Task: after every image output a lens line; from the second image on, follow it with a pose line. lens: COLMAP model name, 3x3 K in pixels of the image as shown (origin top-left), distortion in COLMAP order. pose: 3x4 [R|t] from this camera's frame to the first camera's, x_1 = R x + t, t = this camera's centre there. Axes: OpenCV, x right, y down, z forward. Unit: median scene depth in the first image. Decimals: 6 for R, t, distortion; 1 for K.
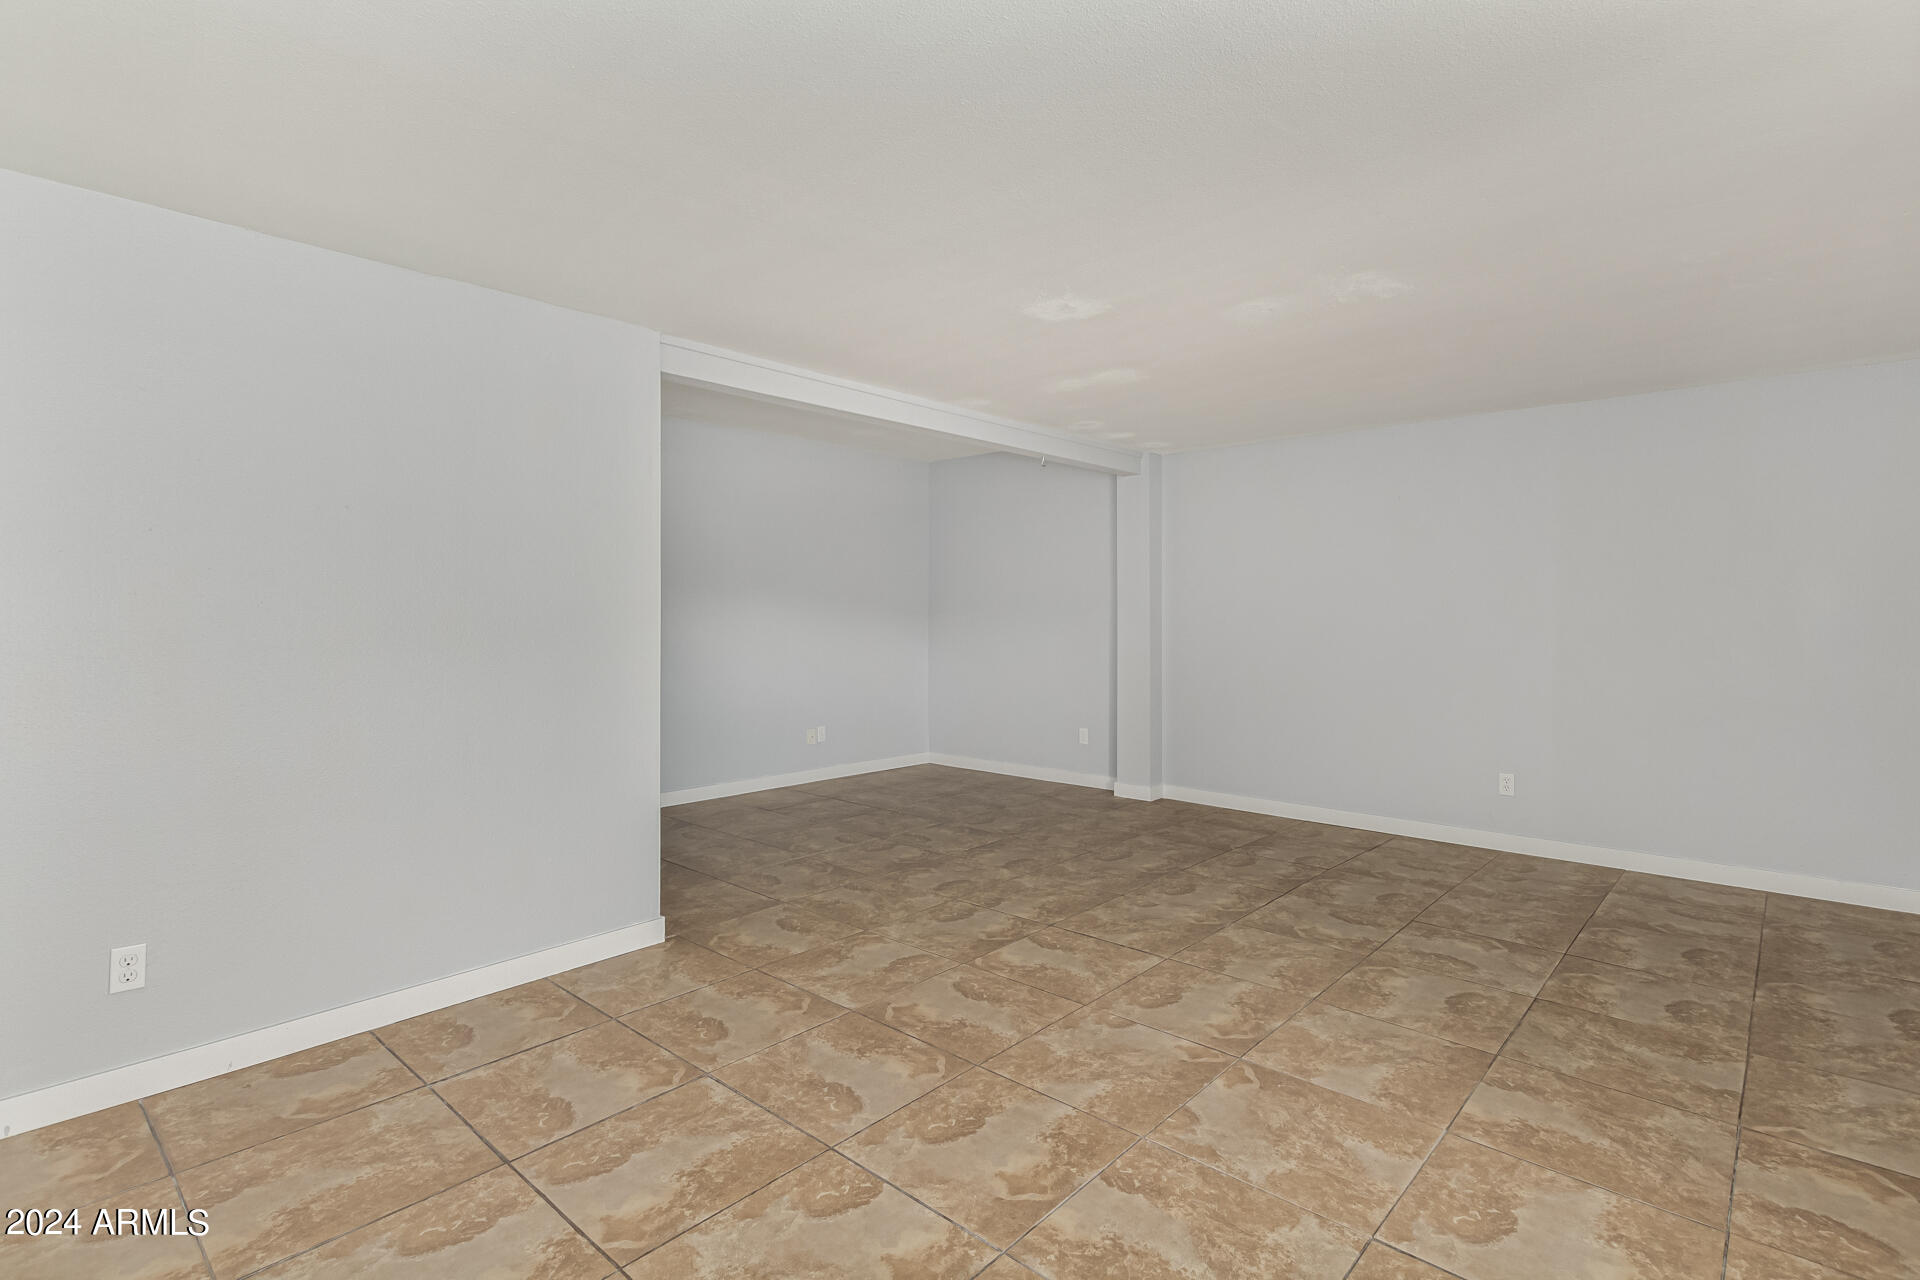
lens RADIAL K [[890.8, 0, 954.2], [0, 890.8, 640.4], [0, 0, 1]] dist [0.013736, -0.004177]
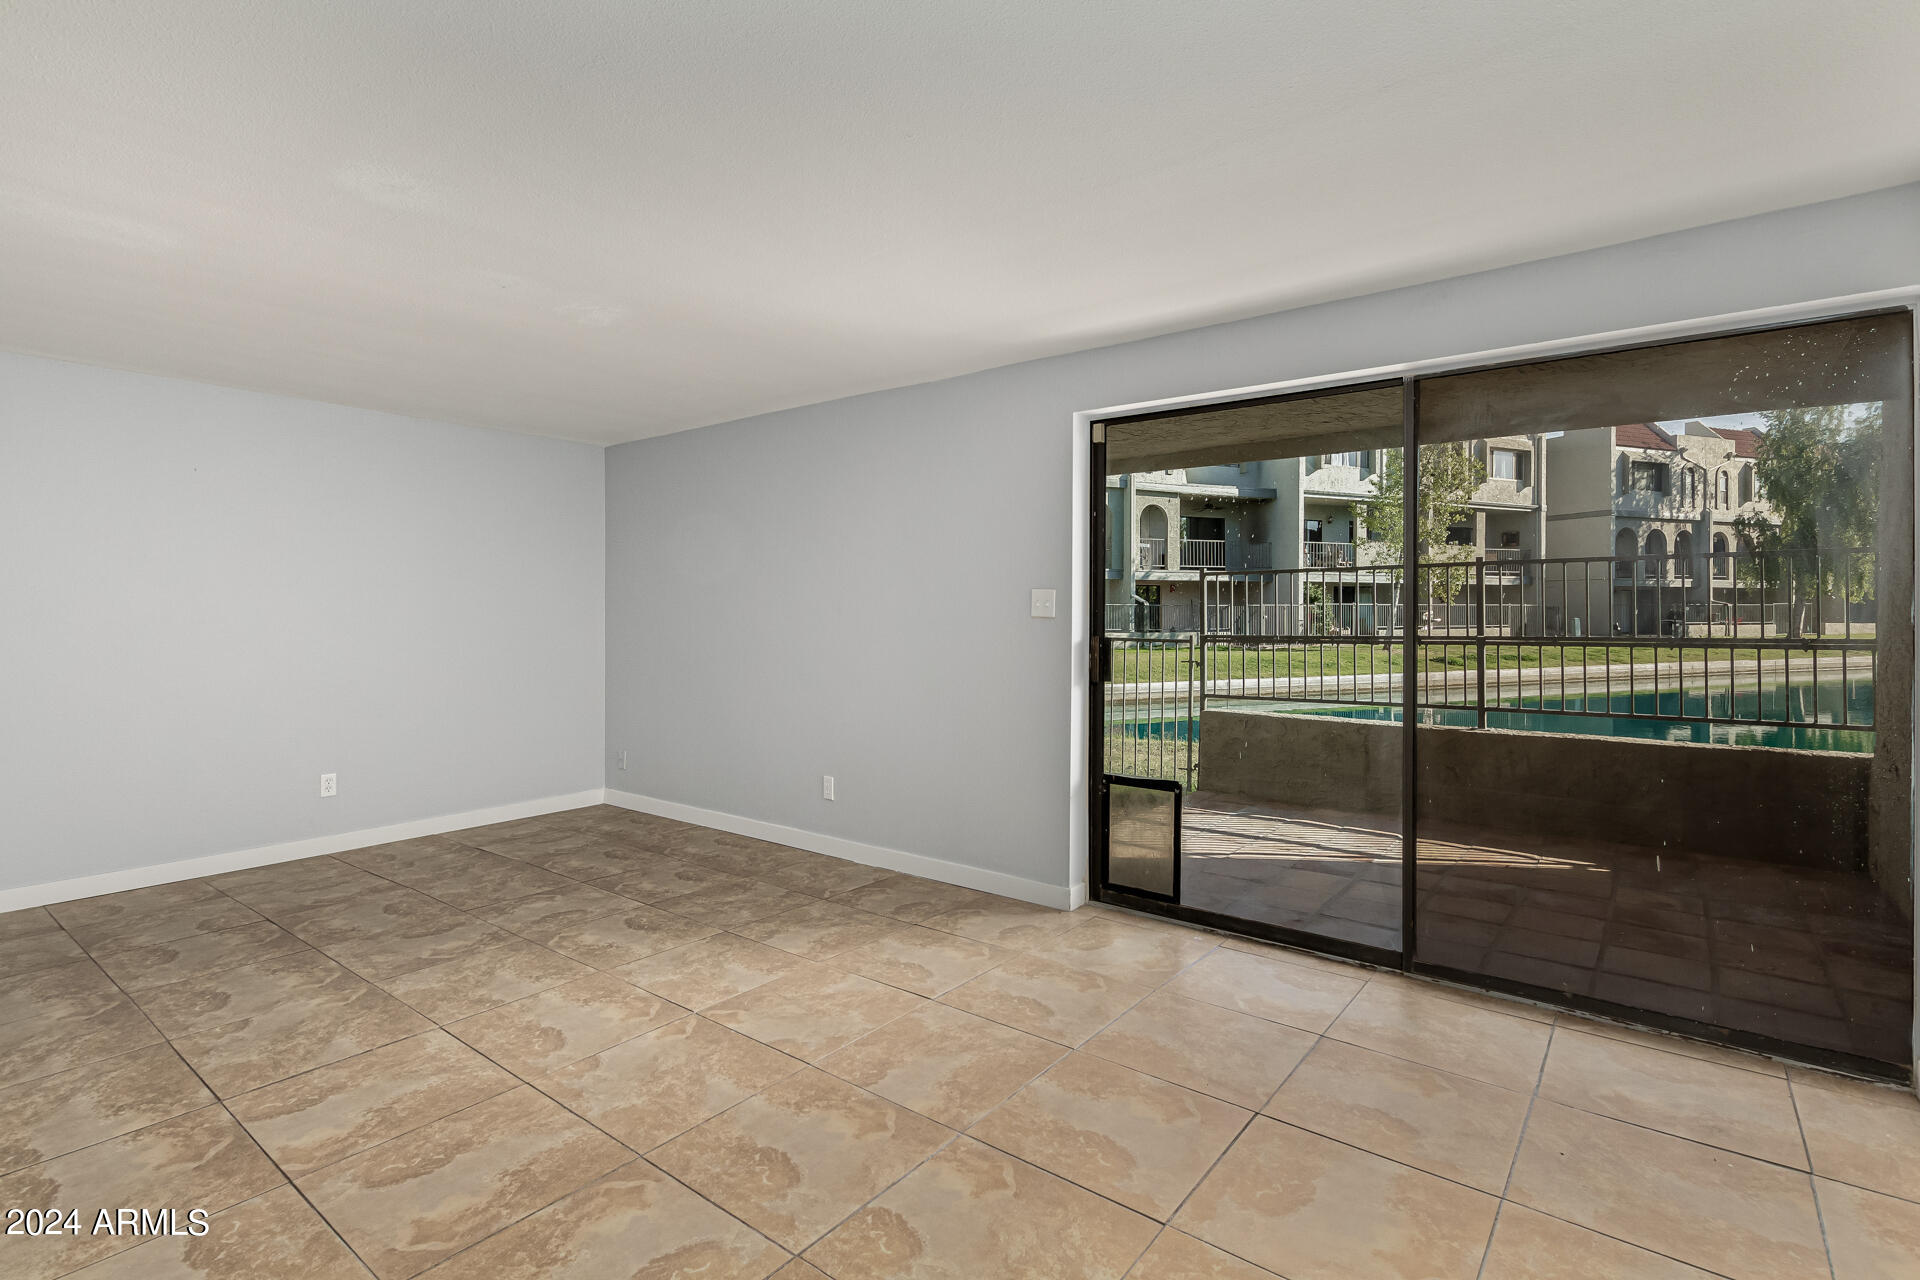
lens RADIAL K [[890.8, 0, 937.9], [0, 890.8, 596.3], [0, 0, 1]] dist [0.013736, -0.004177]
pose [[-0.041707, 0.019000, 0.998949, -0.614194], [0.029601, 0.999404, -0.017773, -0.015679], [-0.998691, 0.028828, -0.042245, 0.553203]]
